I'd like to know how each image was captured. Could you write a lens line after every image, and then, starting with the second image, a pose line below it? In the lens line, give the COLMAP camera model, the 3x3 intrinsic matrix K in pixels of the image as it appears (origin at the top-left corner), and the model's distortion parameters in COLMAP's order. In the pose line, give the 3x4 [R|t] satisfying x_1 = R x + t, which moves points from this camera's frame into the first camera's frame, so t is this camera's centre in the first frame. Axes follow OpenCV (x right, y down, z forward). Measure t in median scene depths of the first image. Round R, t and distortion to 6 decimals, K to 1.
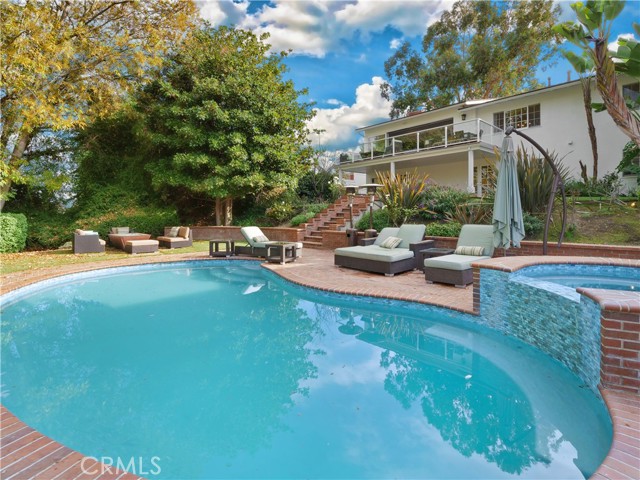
lens RADIAL K [[325.0, 0, 318.2], [0, 325.0, 224.0], [0, 0, 1]] dist [-0.000411, -0.000340]
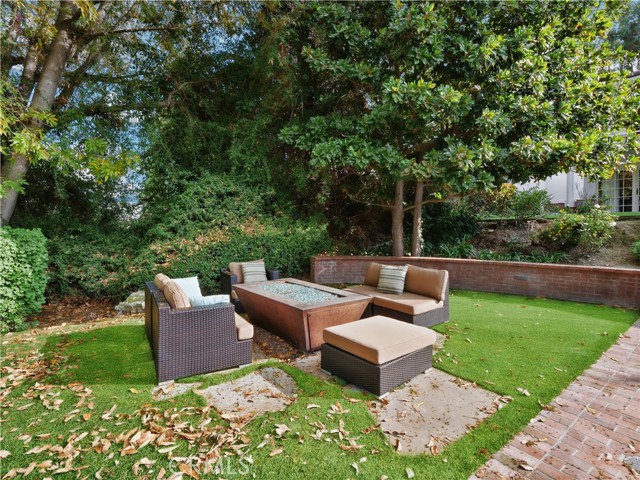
lens RADIAL K [[316.5, 0, 320.0], [0, 316.5, 240.0], [0, 0, 1]] dist [-0.012756, -0.000855]
pose [[0.992946, 0.010689, -0.118088, -0.433332], [-0.010626, 0.999943, 0.001158, -0.019135], [0.118093, 0.000105, 0.993002, 0.556631]]
